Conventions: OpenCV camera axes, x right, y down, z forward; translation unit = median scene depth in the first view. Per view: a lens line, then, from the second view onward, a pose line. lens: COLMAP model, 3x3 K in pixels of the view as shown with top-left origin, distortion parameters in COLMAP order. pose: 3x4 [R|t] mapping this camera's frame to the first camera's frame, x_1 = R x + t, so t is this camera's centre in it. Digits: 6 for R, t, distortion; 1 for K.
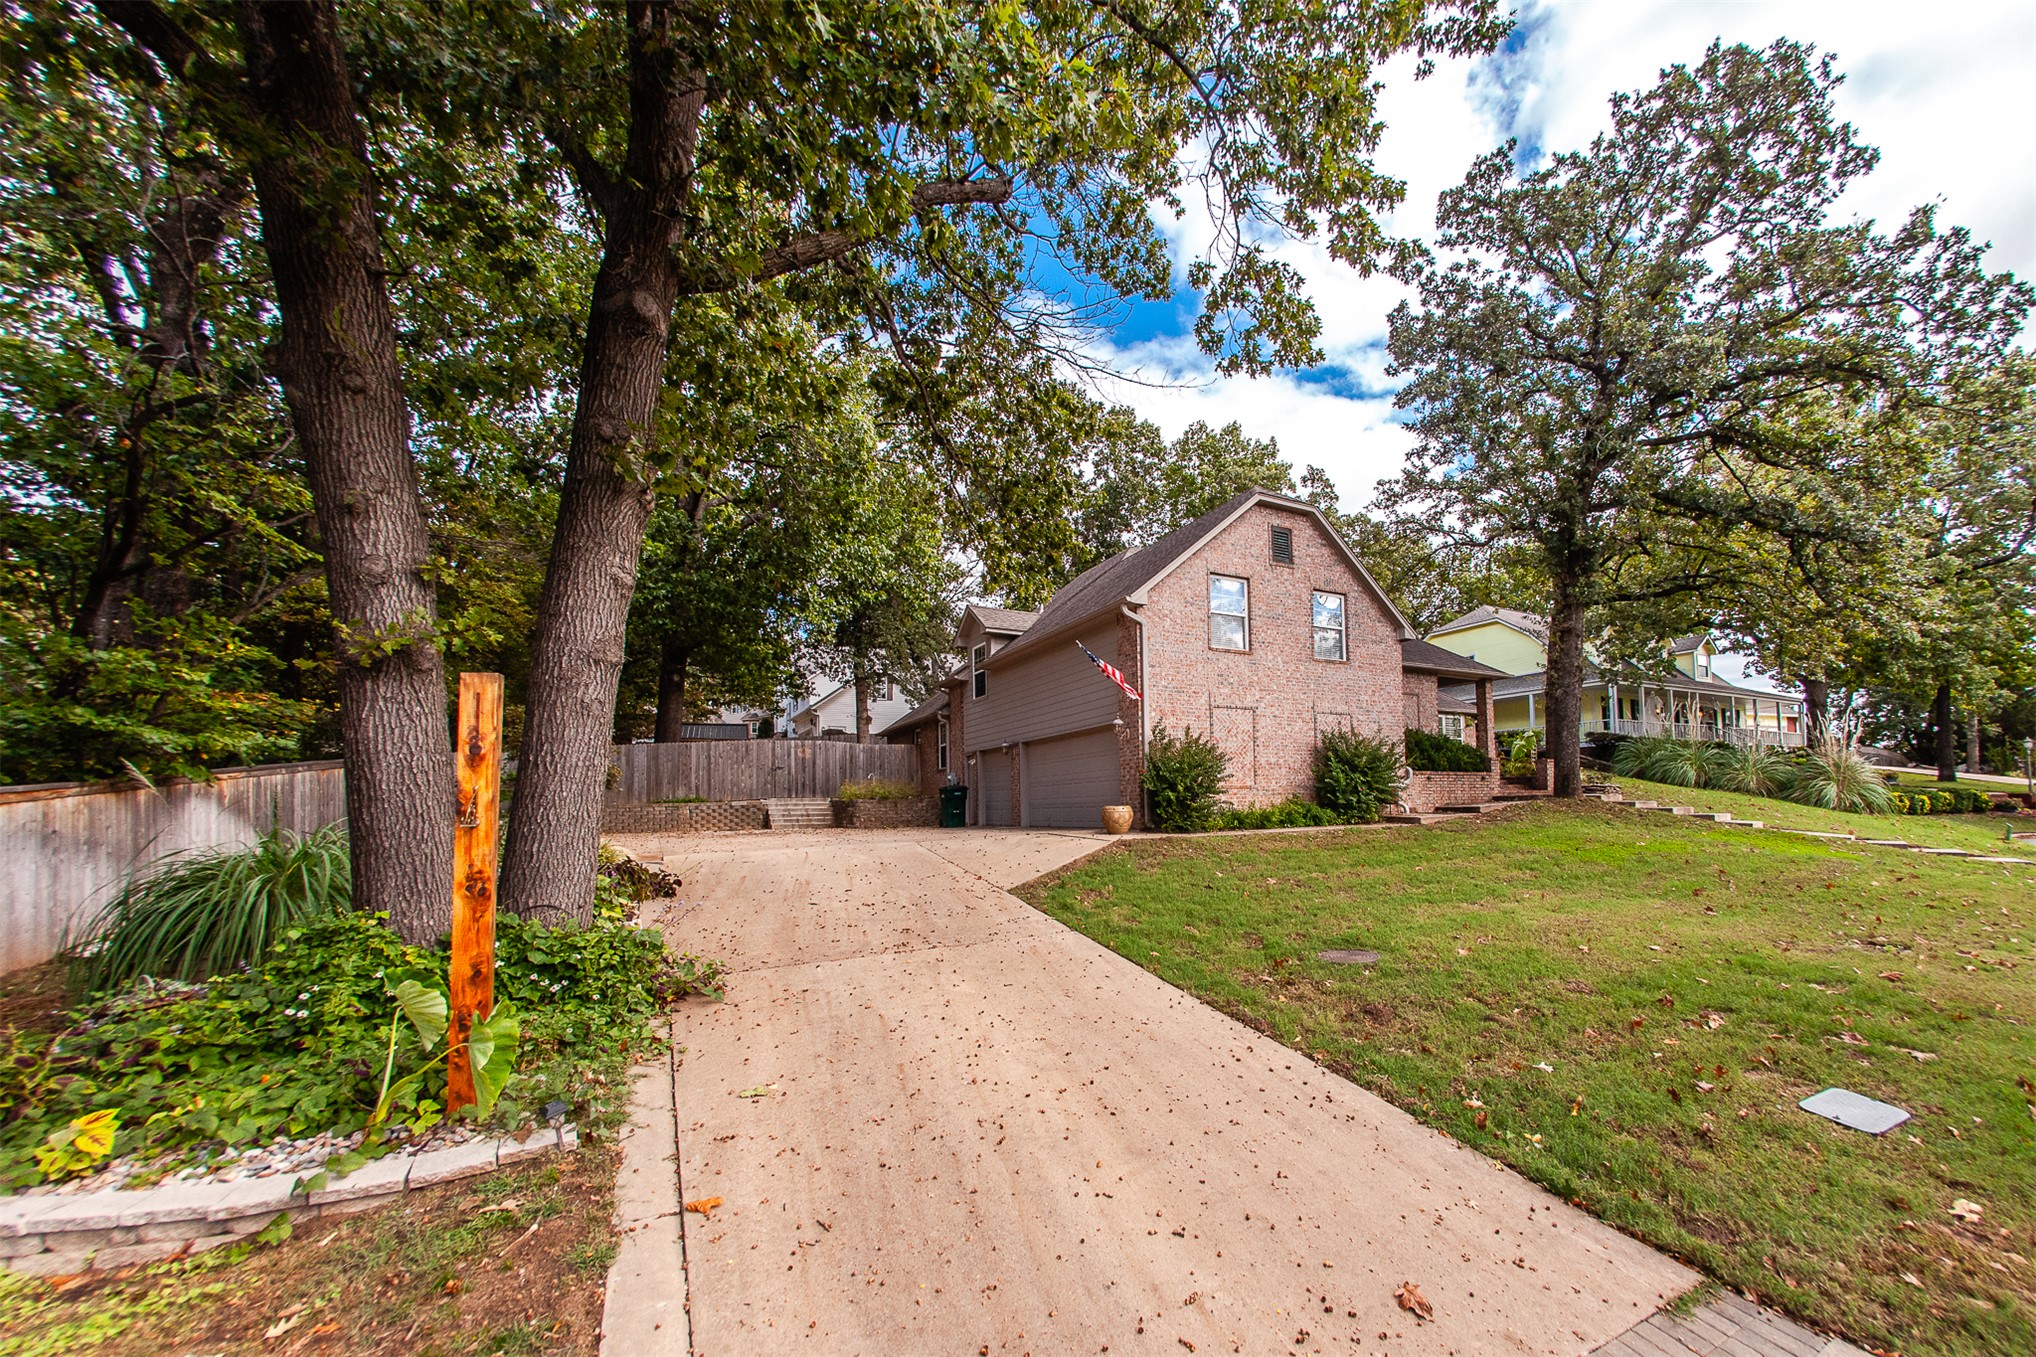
lens RADIAL K [[728.9, 0, 1022.2], [0, 728.9, 685.7], [0, 0, 1]] dist [-0.002598, -0.000274]
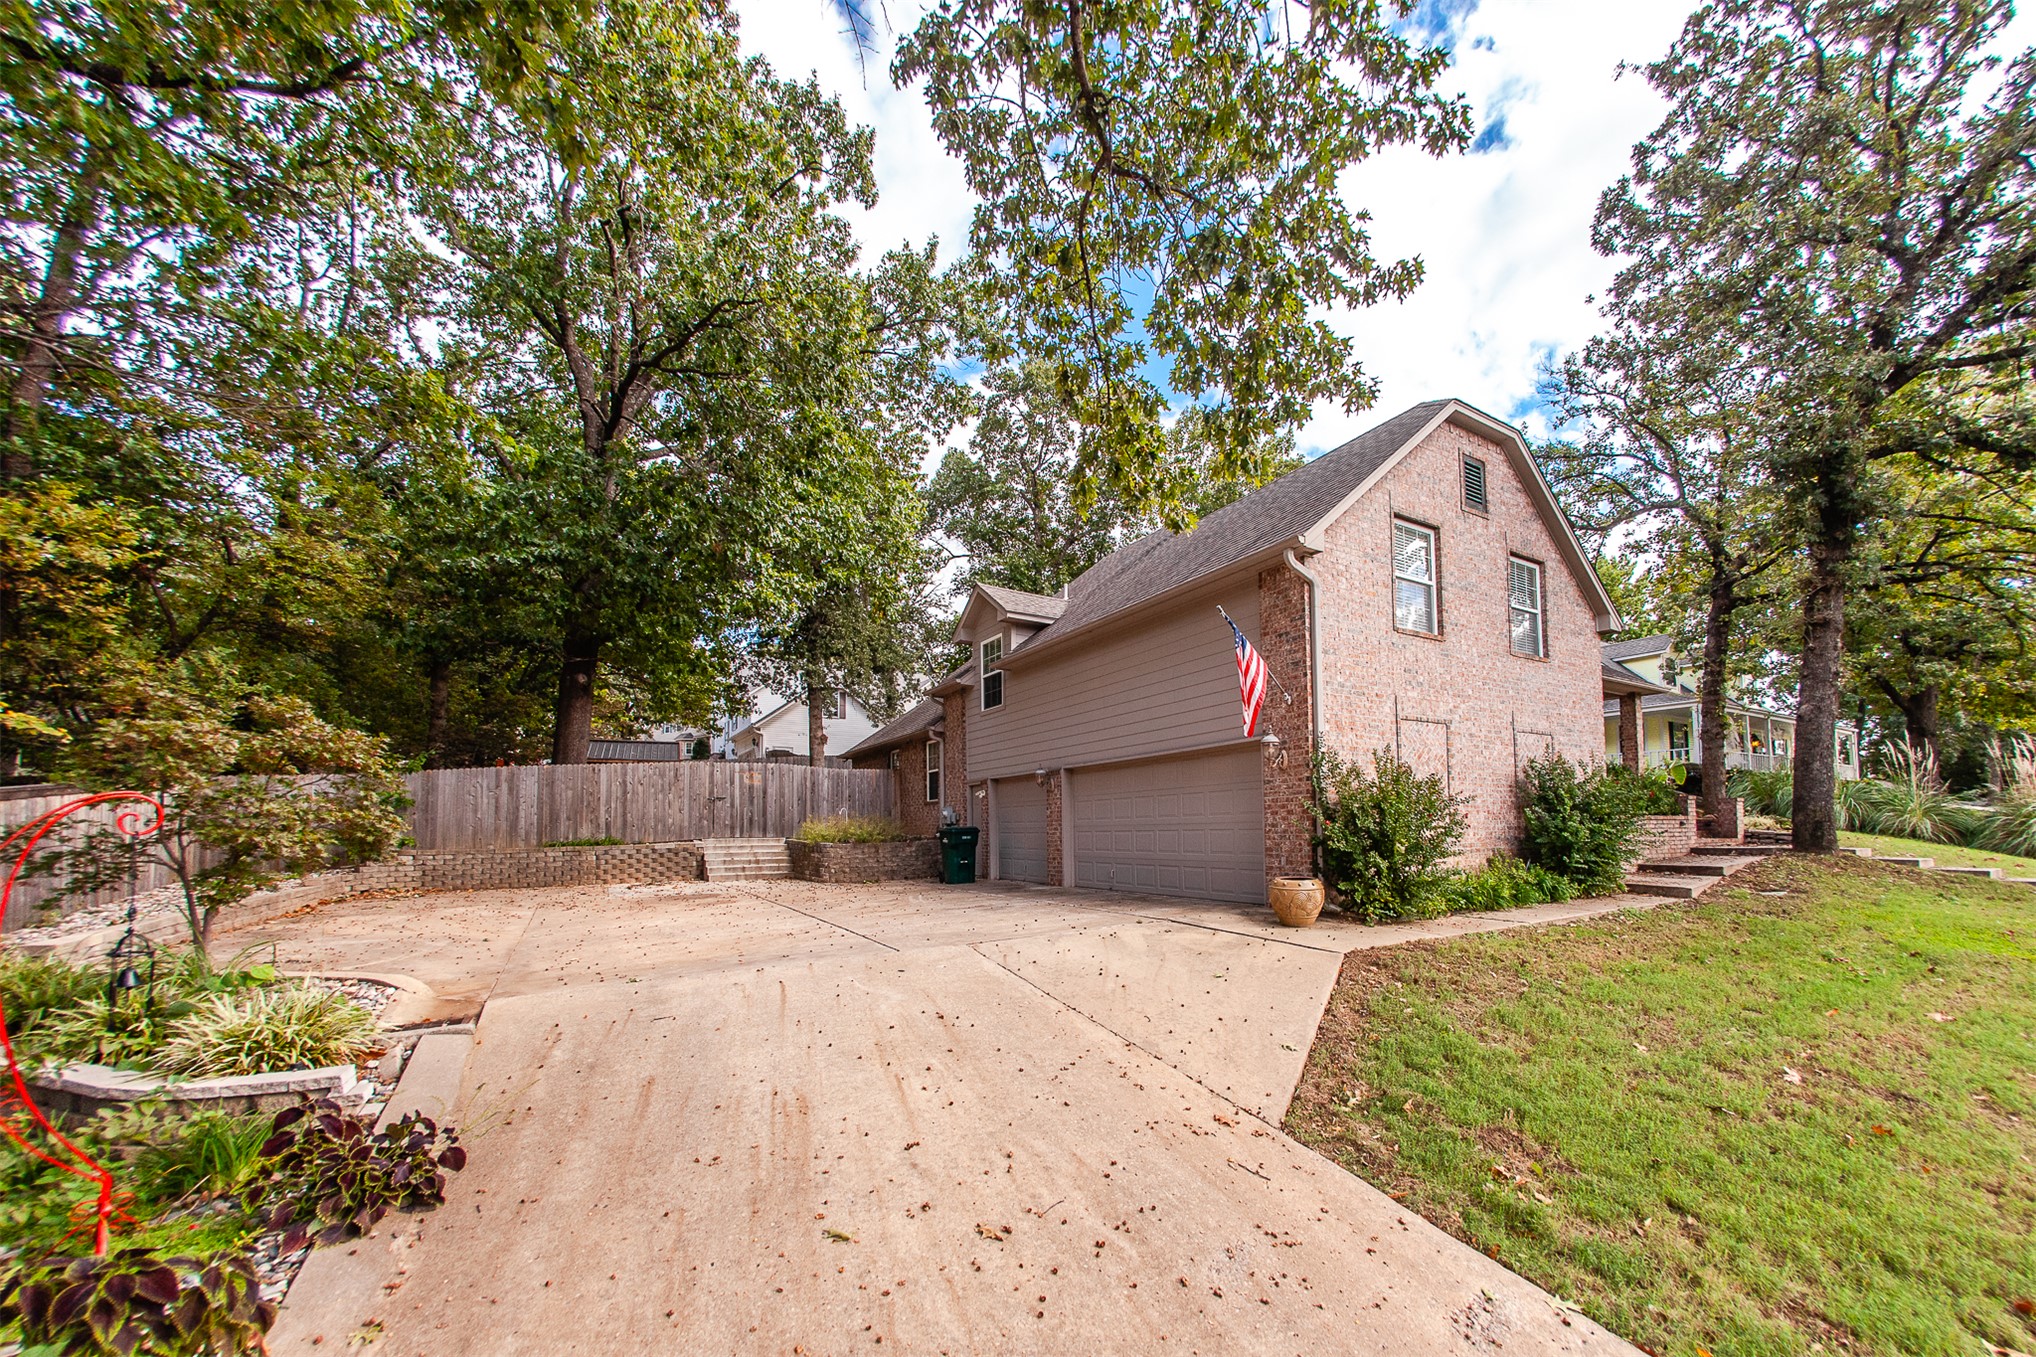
lens RADIAL K [[728.9, 0, 991.6], [0, 728.9, 734.3], [0, 0, 1]] dist [-0.002598, -0.000274]
pose [[0.999054, 0.012261, 0.041712, -0.079825], [-0.013621, 0.999380, 0.032470, 0.016719], [-0.041288, -0.033007, 0.998602, 0.226054]]
